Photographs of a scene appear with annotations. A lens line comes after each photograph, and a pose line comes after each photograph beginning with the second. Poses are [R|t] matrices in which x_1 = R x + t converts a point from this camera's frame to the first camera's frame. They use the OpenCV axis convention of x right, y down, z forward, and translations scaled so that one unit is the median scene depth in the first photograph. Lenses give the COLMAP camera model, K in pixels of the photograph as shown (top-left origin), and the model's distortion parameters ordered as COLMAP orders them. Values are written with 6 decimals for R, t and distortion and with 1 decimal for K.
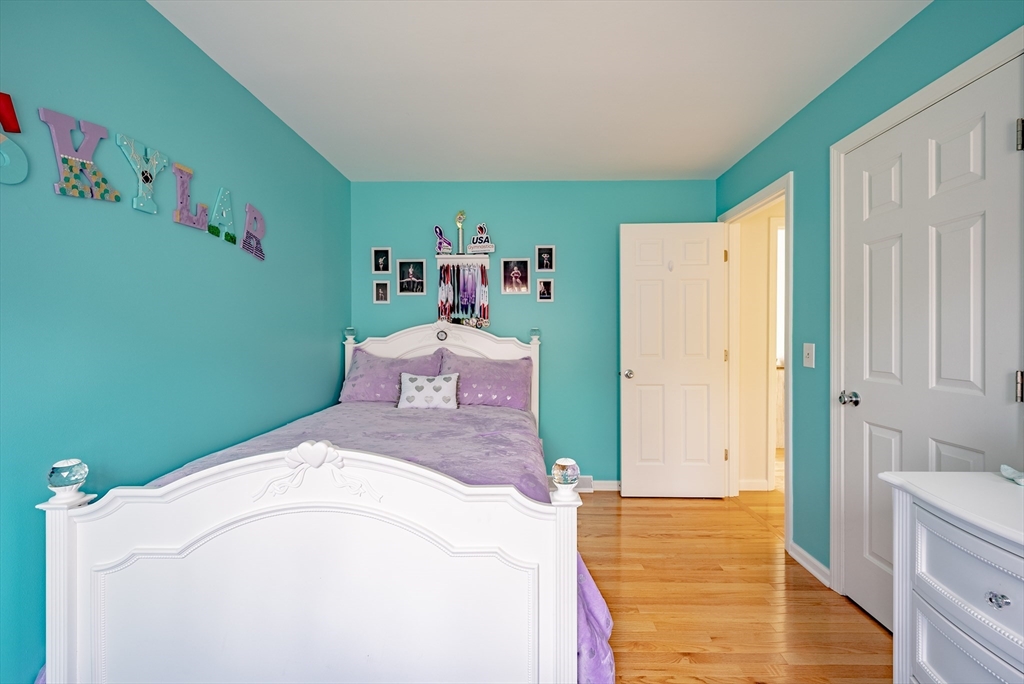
lens RADIAL K [[421.2, 0, 515.3], [0, 421.2, 336.9], [0, 0, 1]] dist [-0.000035, -0.000357]
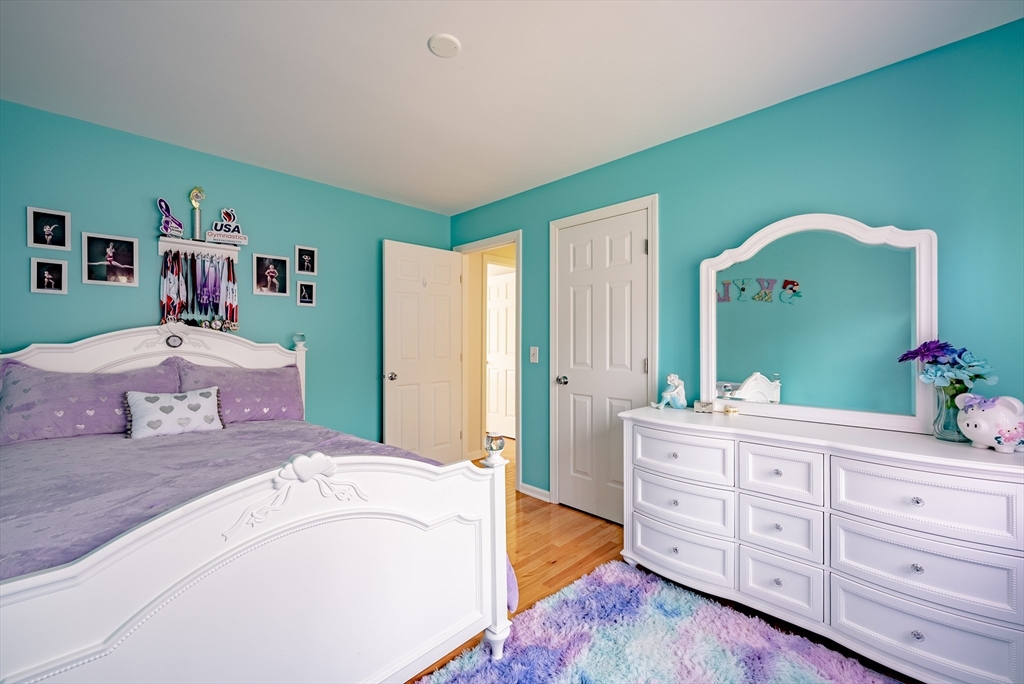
lens RADIAL K [[421.2, 0, 509.8], [0, 421.2, 340.7], [0, 0, 1]] dist [-0.000035, -0.000357]
pose [[0.696418, 0.002637, 0.717632, -0.305221], [0.001569, 0.999985, -0.005196, 0.000937], [-0.717635, 0.004744, 0.696403, 0.007736]]
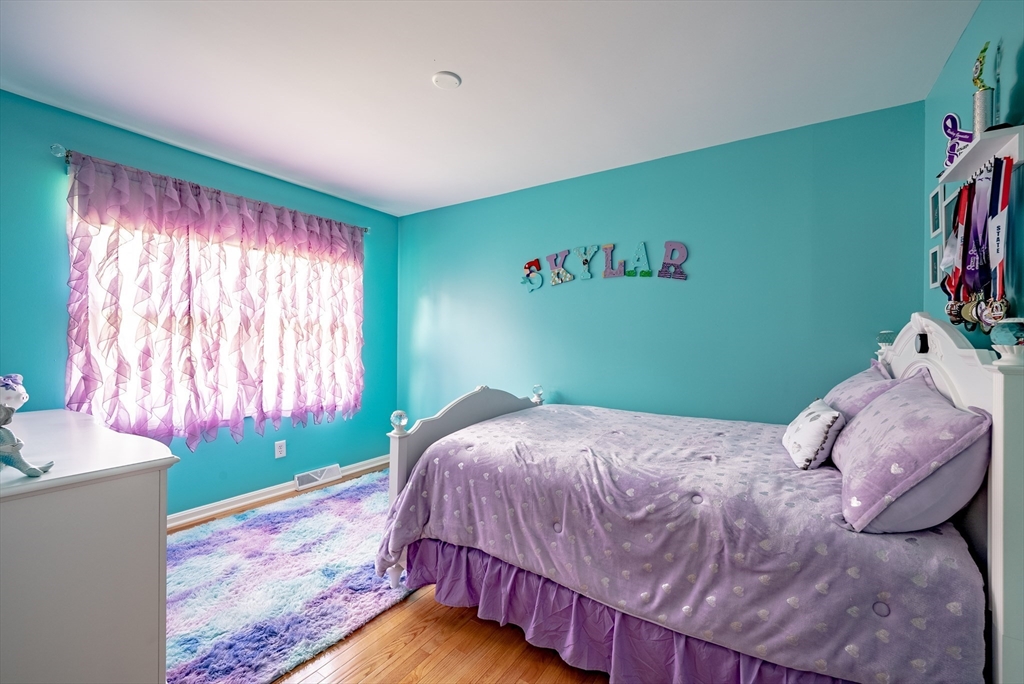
lens RADIAL K [[421.2, 0, 510.9], [0, 421.2, 340.6], [0, 0, 1]] dist [-0.000035, -0.000357]
pose [[-0.537482, 0.001513, -0.843274, 0.498314], [-0.011062, 0.999900, 0.008844, -0.007856], [0.843203, 0.014082, -0.537411, 0.872820]]
